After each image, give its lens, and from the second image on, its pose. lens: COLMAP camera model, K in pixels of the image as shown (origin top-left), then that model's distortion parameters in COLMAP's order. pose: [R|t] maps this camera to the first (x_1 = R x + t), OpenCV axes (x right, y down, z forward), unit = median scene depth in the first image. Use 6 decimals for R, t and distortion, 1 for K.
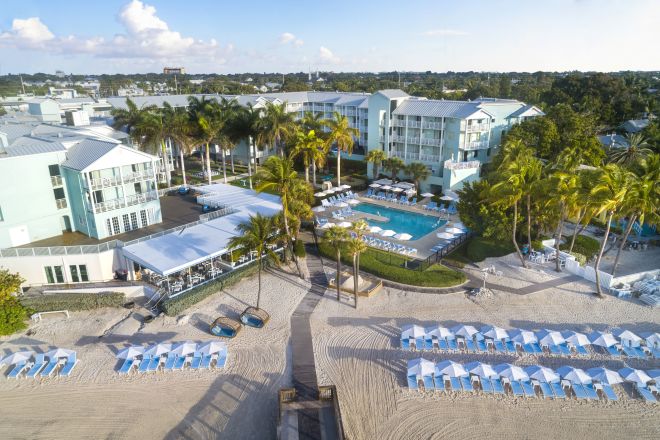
lens RADIAL K [[444.3, 0, 330.0], [0, 444.3, 220.0], [0, 0, 1]] dist [0.000485, 0.001034]
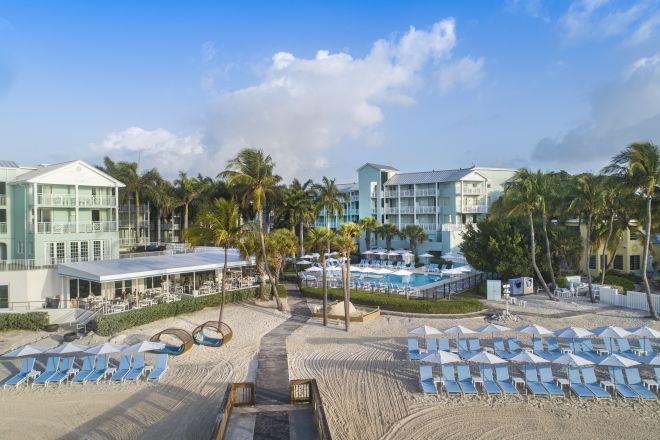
lens RADIAL K [[444.3, 0, 330.0], [0, 444.3, 220.0], [0, 0, 1]] dist [0.000485, 0.001034]
pose [[0.999895, -0.002609, 0.014287, 0.016126], [0.006948, 0.949775, -0.312857, 0.225242], [-0.012753, 0.312923, 0.949693, 0.180961]]
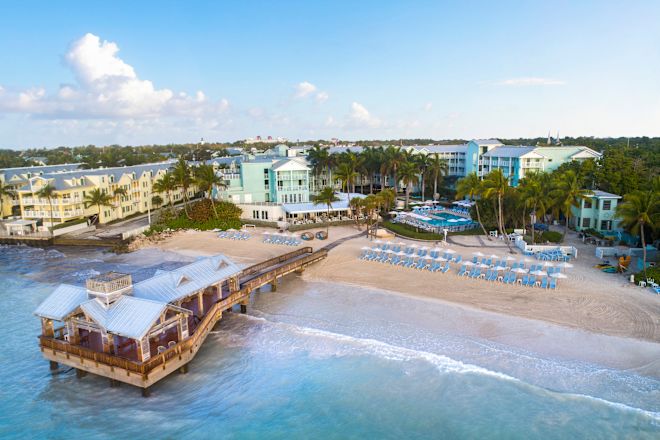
lens RADIAL K [[444.3, 0, 330.0], [0, 444.3, 220.0], [0, 0, 1]] dist [0.000485, 0.001034]
pose [[0.854740, 0.086260, -0.511838, 0.776195], [-0.156920, 0.982895, -0.096400, 0.282616], [0.494768, 0.162714, 0.853656, -0.660211]]
